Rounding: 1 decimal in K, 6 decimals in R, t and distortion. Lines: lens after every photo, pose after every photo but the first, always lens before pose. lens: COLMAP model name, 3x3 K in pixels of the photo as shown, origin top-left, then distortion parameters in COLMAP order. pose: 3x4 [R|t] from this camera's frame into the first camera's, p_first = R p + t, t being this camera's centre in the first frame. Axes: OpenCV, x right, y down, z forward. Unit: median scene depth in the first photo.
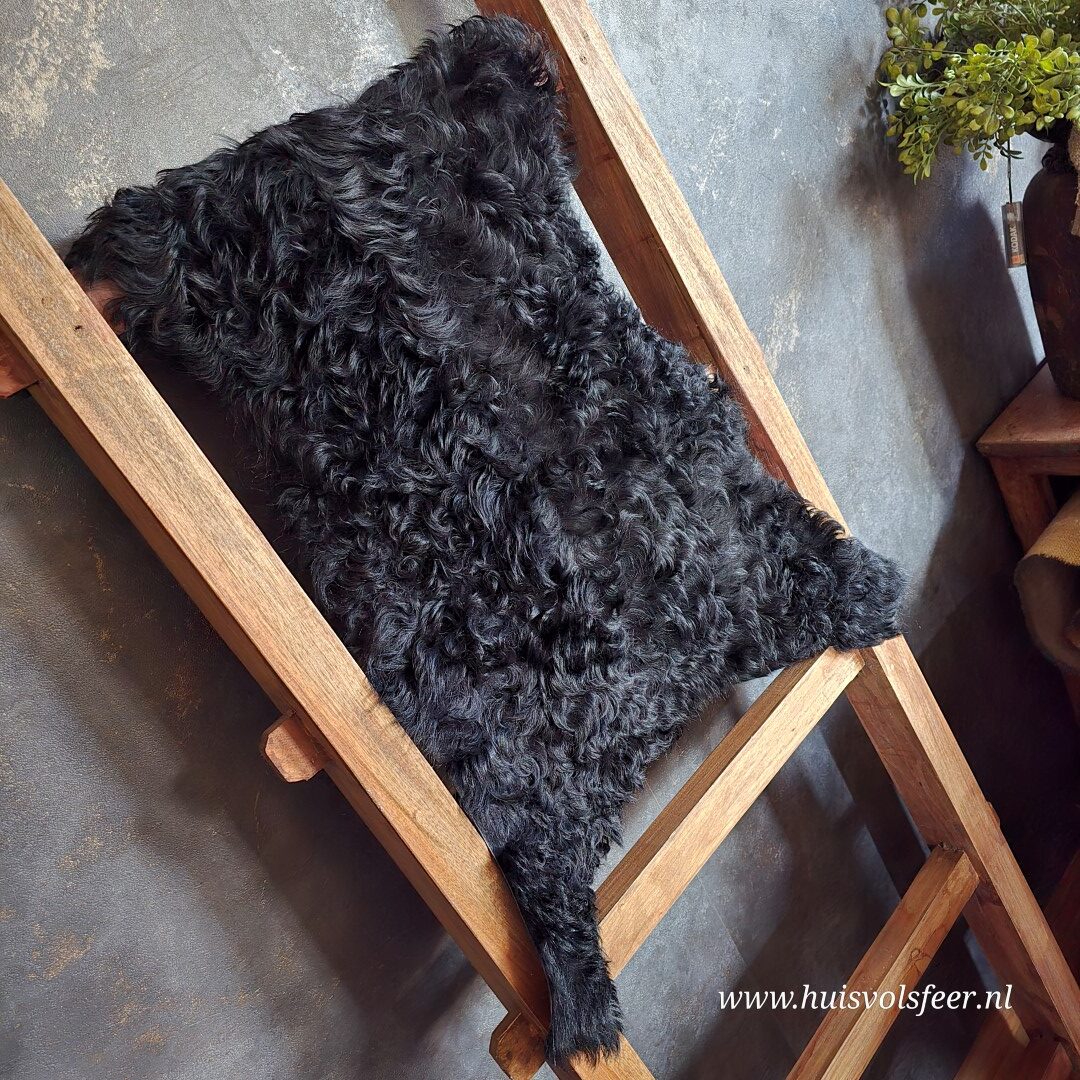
lens RADIAL K [[966.1, 0, 565.1], [0, 966.1, 538.7], [0, 0, 1]] dist [0.048127, -0.050031]
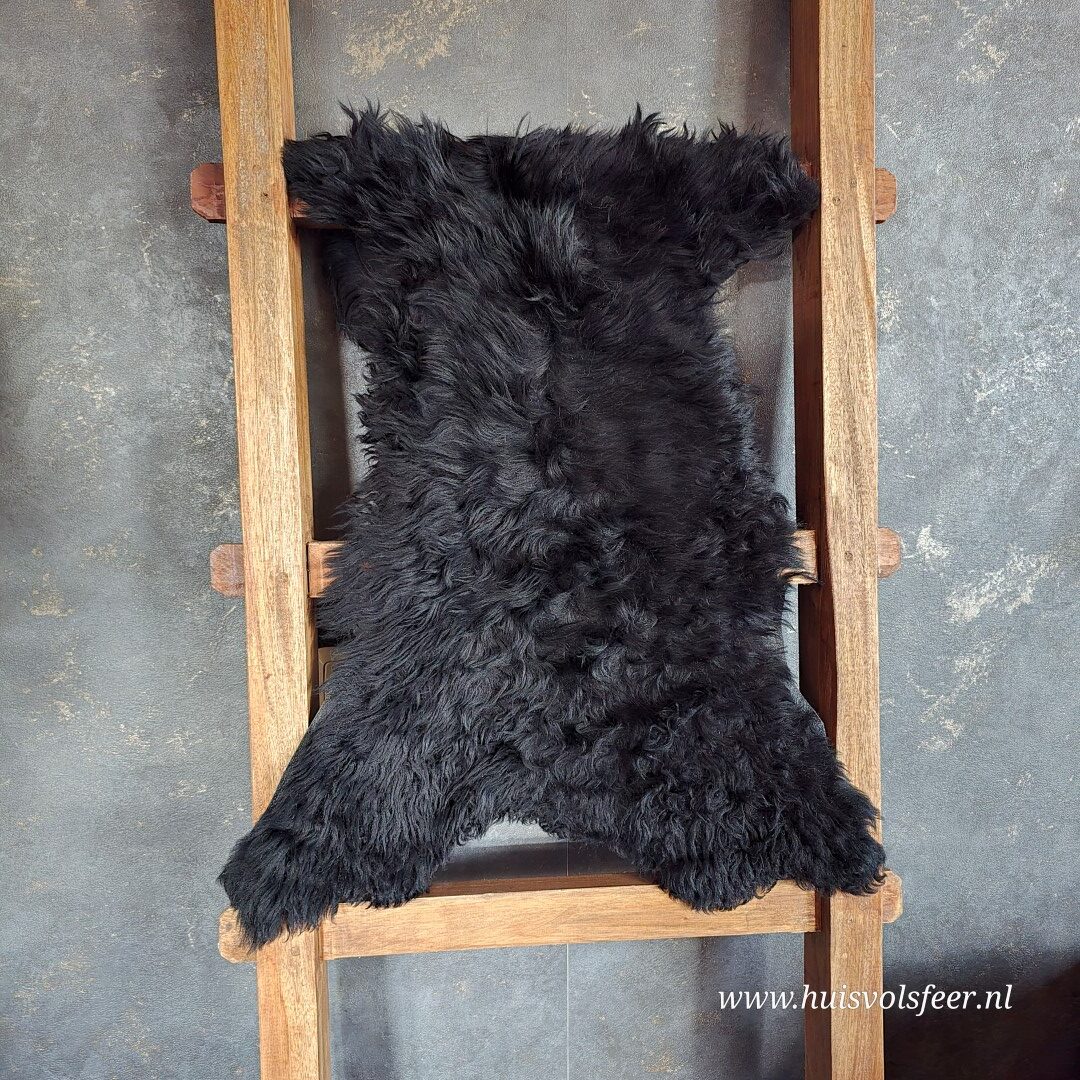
lens RADIAL K [[966.1, 0, 565.1], [0, 966.1, 538.7], [0, 0, 1]] dist [0.048127, -0.050031]
pose [[0.717152, 0.508229, -0.476861, 0.464553], [-0.564619, 0.824809, 0.029932, -0.068348], [0.408531, 0.247779, 0.878469, 0.074912]]
